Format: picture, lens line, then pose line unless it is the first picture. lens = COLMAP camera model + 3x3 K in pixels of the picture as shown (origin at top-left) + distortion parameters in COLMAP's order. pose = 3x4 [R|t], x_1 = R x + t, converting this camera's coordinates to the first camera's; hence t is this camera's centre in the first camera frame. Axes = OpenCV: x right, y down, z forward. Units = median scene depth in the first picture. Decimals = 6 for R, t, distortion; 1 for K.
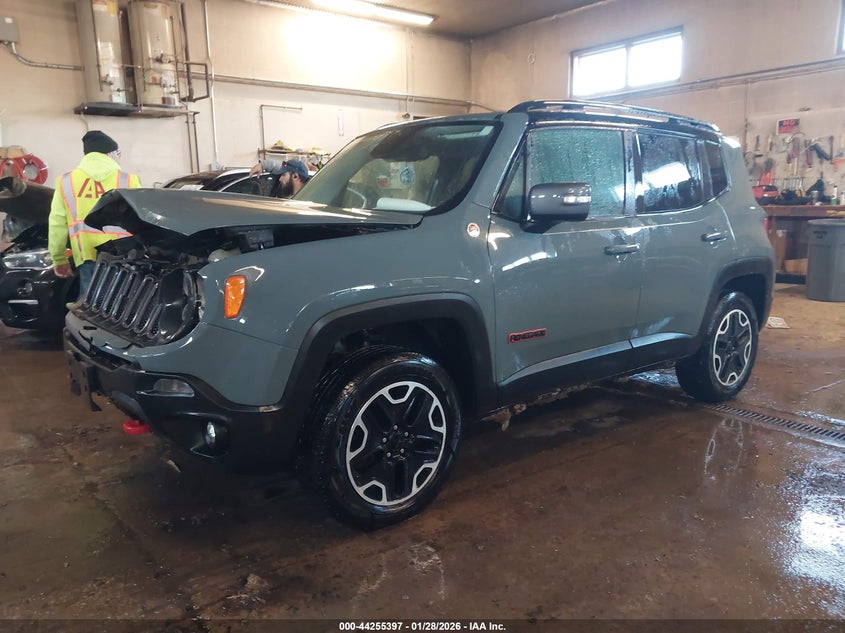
lens RADIAL K [[676.2, 0, 424.4], [0, 676.2, 317.2], [0, 0, 1]] dist [0.012692, 0.011482]
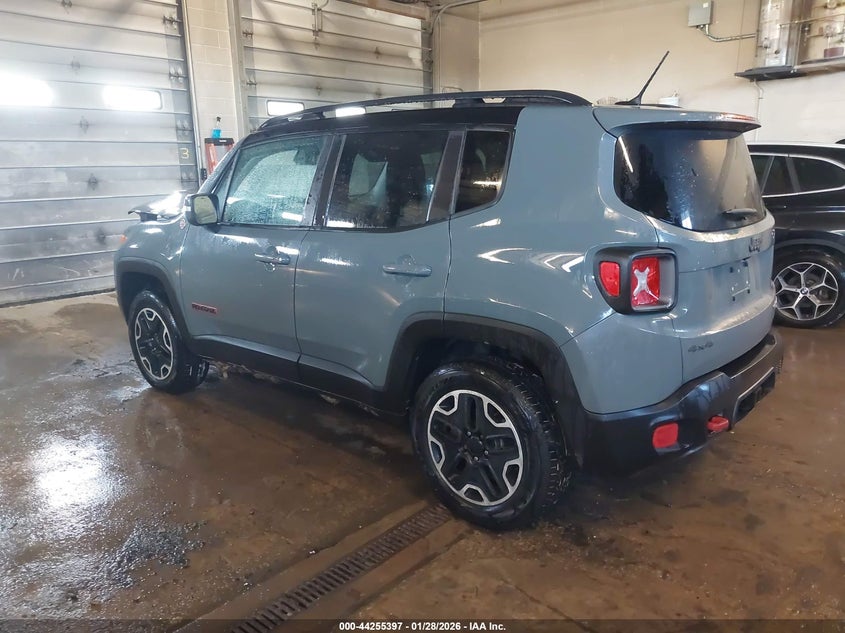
lens RADIAL K [[676.2, 0, 423.8], [0, 676.2, 317.2], [0, 0, 1]] dist [0.012692, 0.011482]
pose [[0.165440, 0.227303, -0.959668, 1.061005], [-0.149814, 0.967577, 0.203350, -0.205524], [0.974774, 0.110130, 0.194129, 0.823154]]
